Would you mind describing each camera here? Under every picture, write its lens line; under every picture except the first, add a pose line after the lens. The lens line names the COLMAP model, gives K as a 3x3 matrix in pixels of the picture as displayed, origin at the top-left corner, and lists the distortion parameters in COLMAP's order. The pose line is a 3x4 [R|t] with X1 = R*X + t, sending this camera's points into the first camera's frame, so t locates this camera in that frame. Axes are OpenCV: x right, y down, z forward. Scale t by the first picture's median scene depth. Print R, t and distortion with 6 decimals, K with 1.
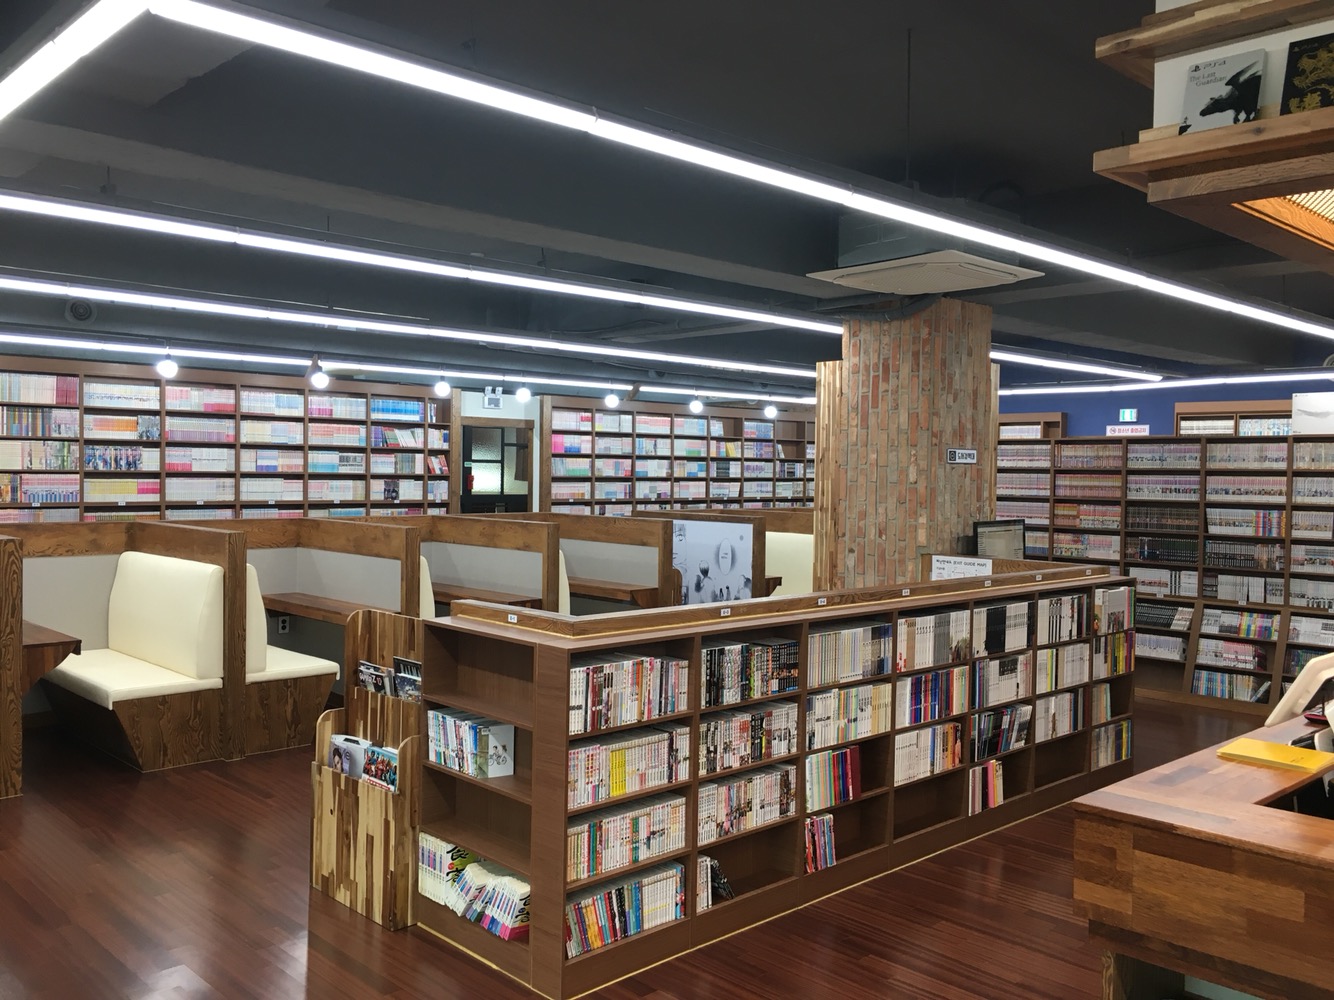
lens RADIAL K [[1135.0, 0, 659.1], [0, 1135.0, 496.3], [0, 0, 1]] dist [0.104757, -0.156266]
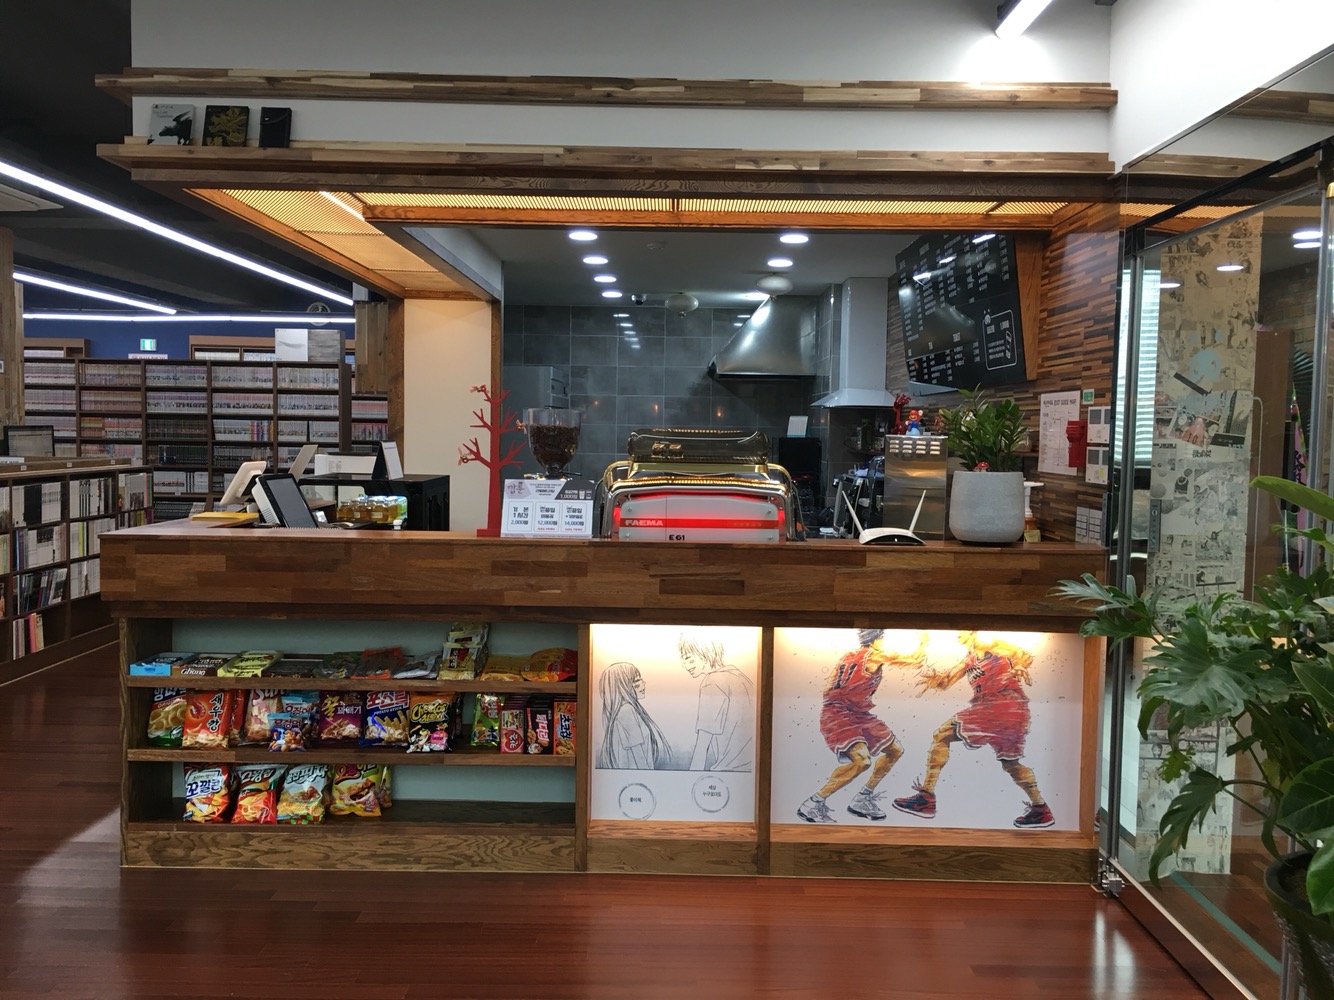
lens RADIAL K [[1135.0, 0, 659.1], [0, 1135.0, 496.3], [0, 0, 1]] dist [0.104757, -0.156266]
pose [[0.699052, -0.045684, 0.713610, -0.068558], [0.010600, 0.998510, 0.053538, 0.032489], [-0.714992, -0.029862, 0.698495, -0.194372]]
